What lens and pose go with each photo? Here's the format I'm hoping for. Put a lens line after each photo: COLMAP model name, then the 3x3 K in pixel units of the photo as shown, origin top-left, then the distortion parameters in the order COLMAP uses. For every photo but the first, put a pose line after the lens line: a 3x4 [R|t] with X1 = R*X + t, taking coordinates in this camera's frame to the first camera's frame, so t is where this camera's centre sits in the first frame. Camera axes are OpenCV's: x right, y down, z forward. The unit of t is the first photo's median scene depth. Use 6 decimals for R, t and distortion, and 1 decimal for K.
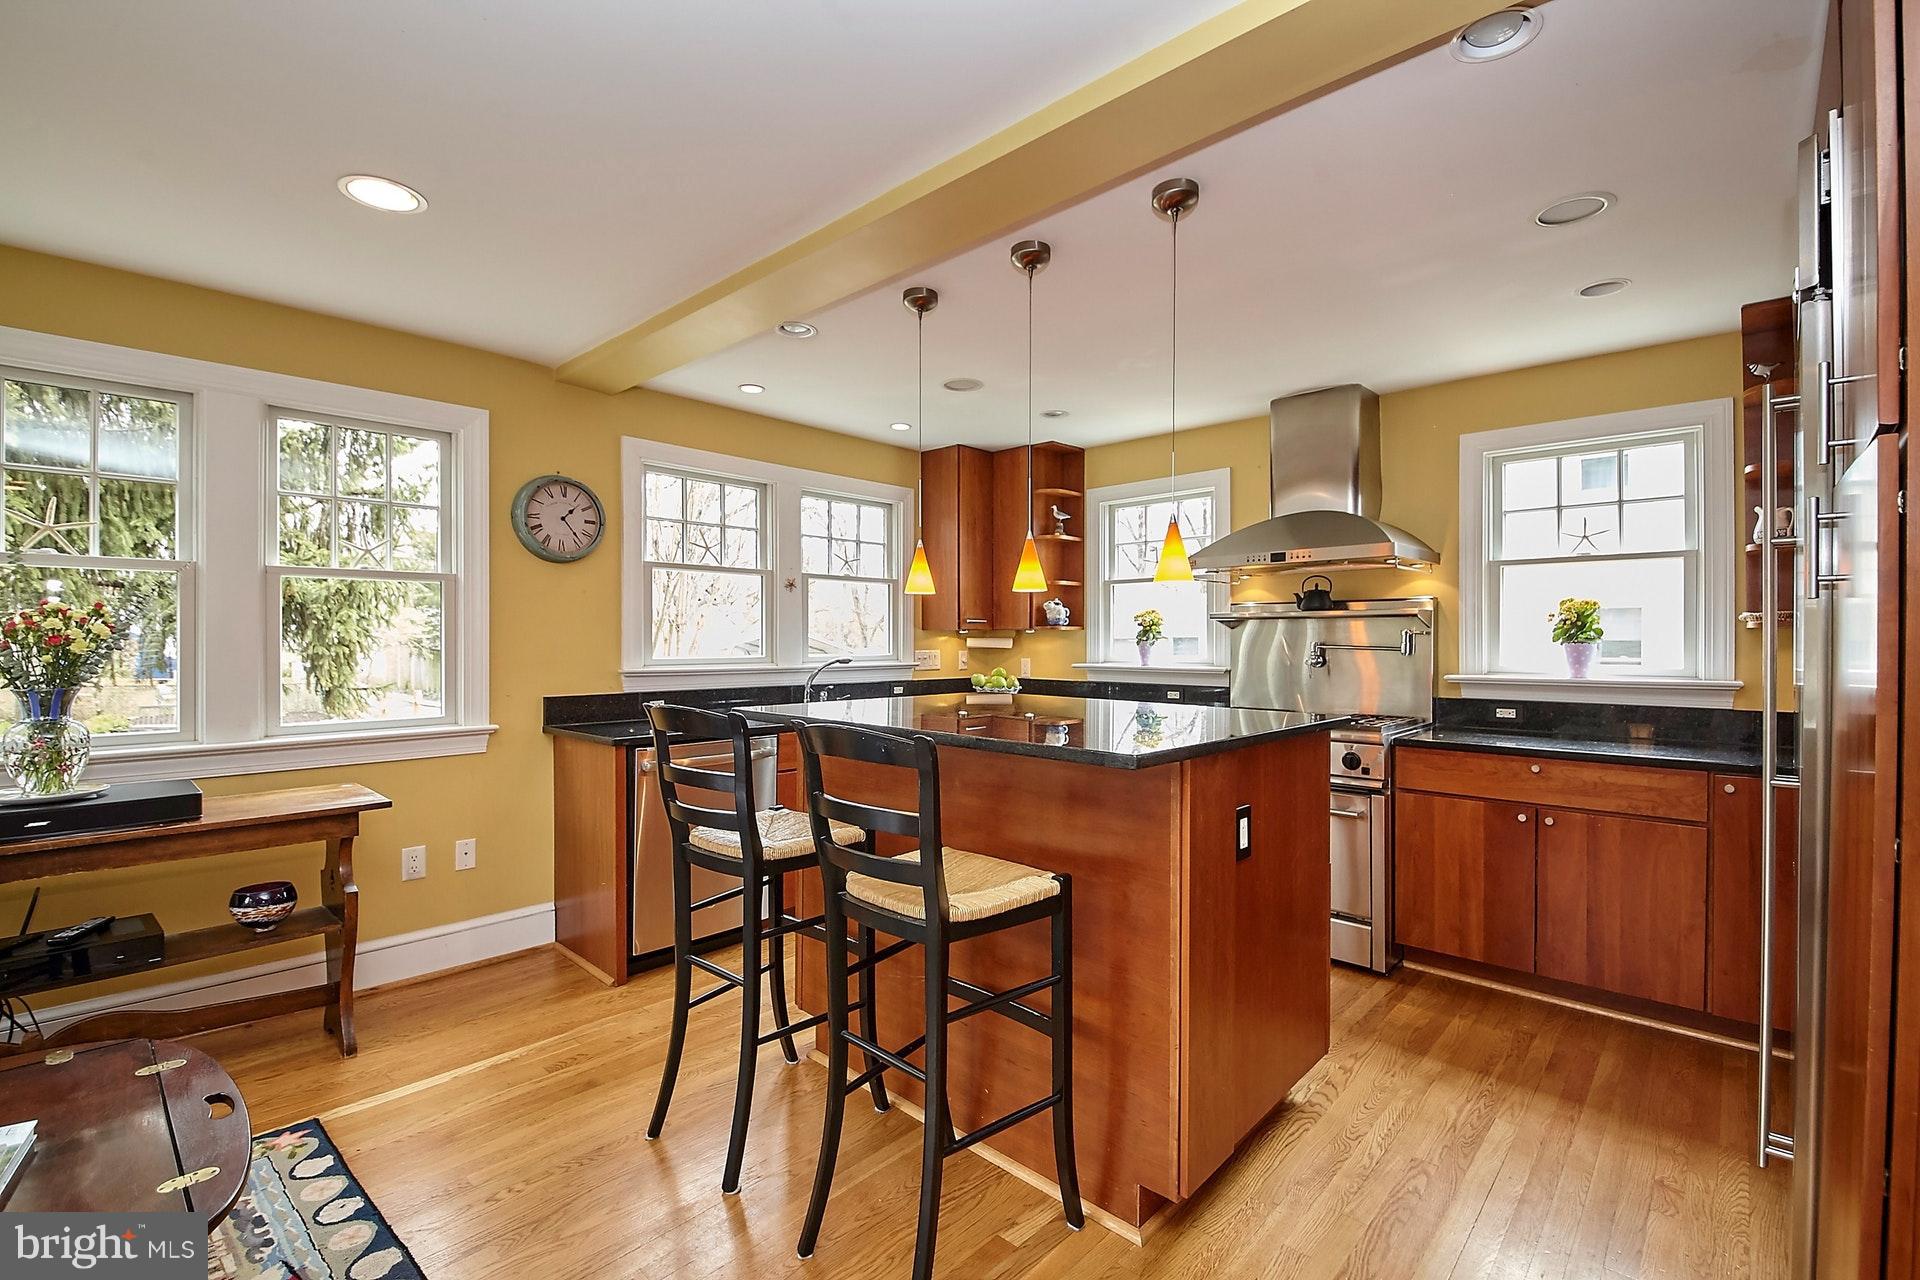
lens RADIAL K [[862.3, 0, 948.3], [0, 862.3, 641.2], [0, 0, 1]] dist [-0.004800, -0.006339]
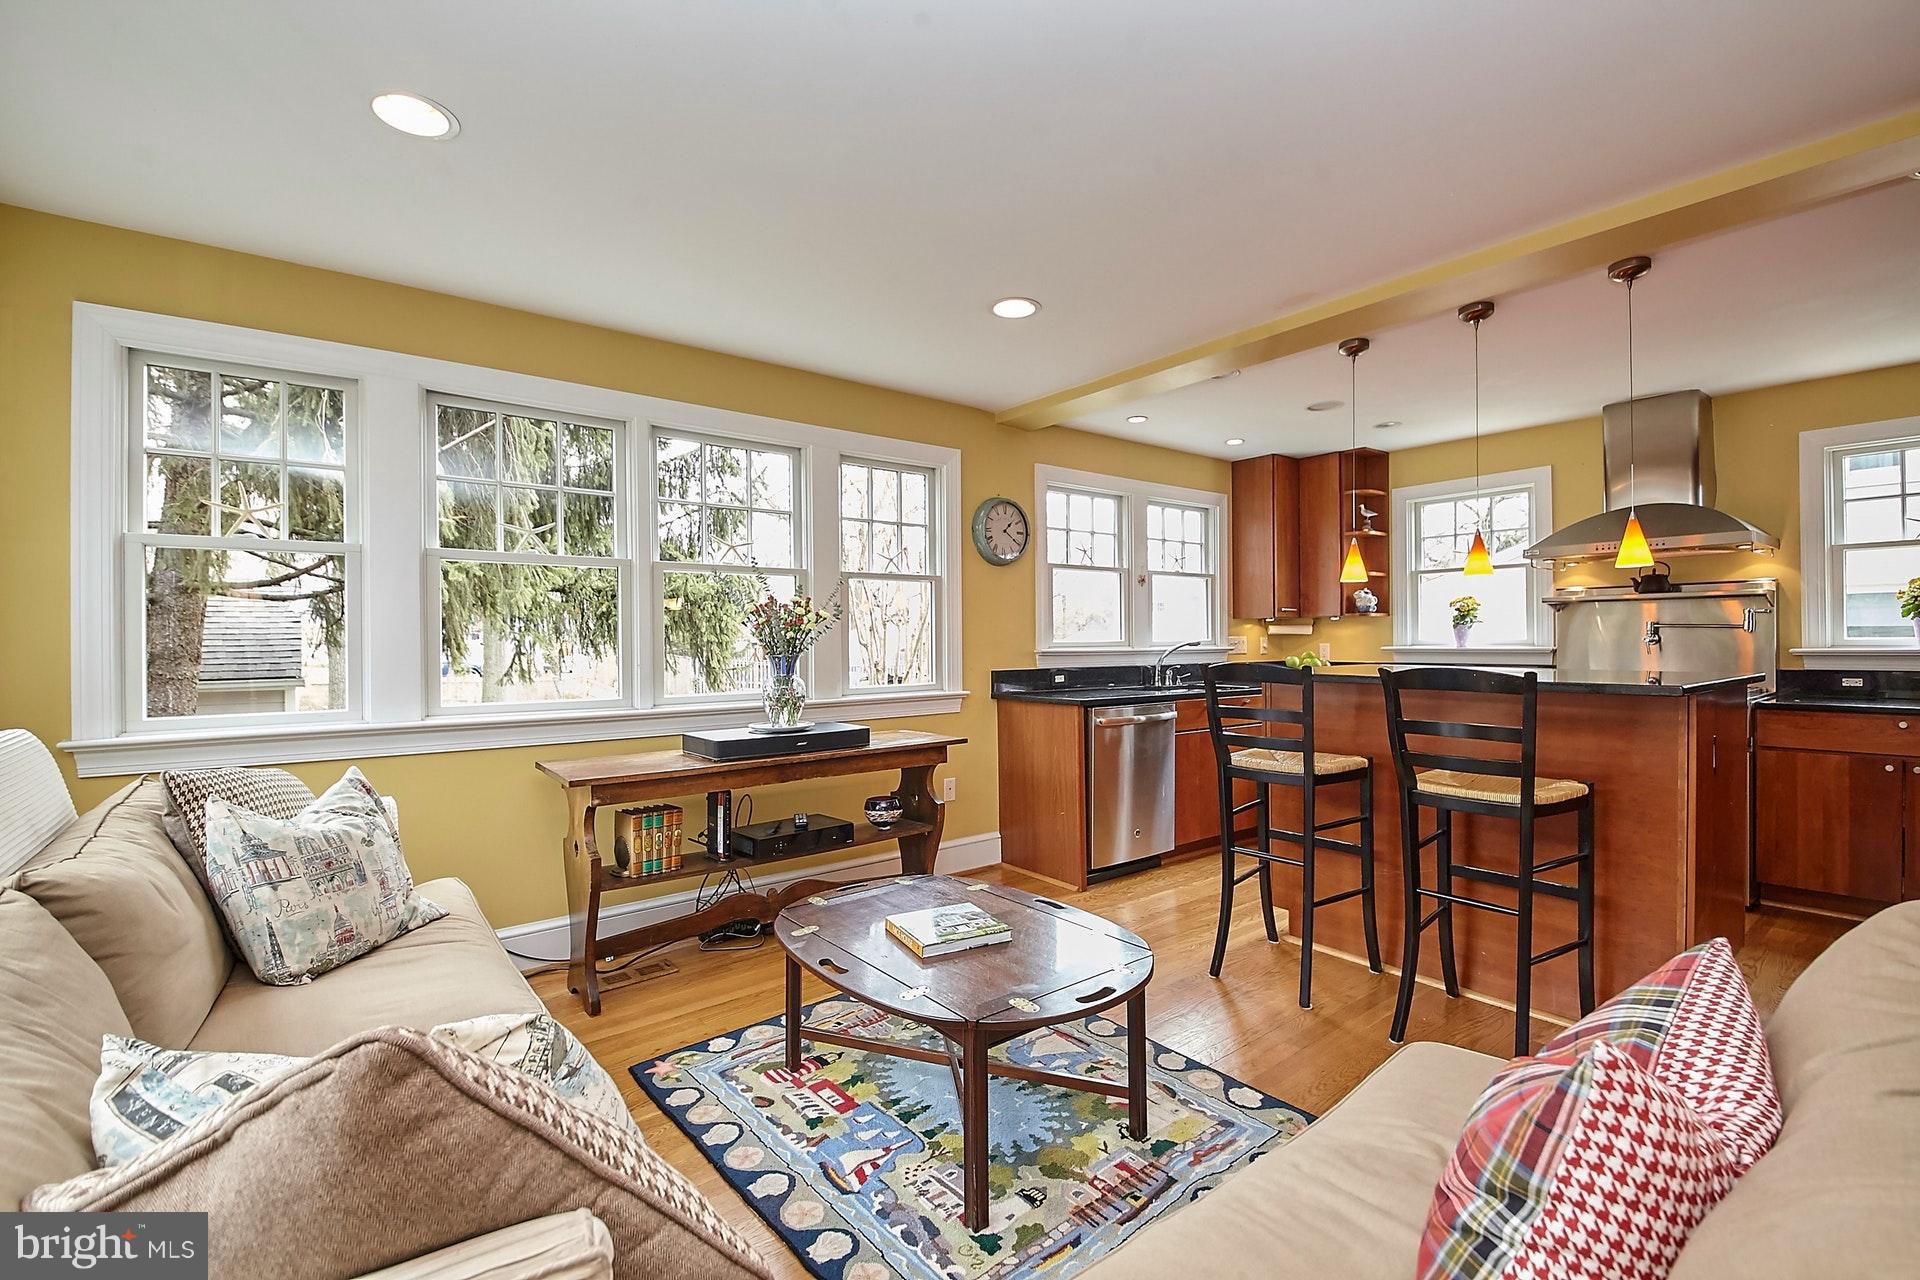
lens RADIAL K [[862.3, 0, 956.9], [0, 862.3, 638.3], [0, 0, 1]] dist [-0.004800, -0.006339]
pose [[0.986694, -0.009895, -0.162288, -0.284918], [0.009581, 0.999950, -0.002720, 0.017548], [0.162307, 0.001129, 0.986740, -0.244247]]
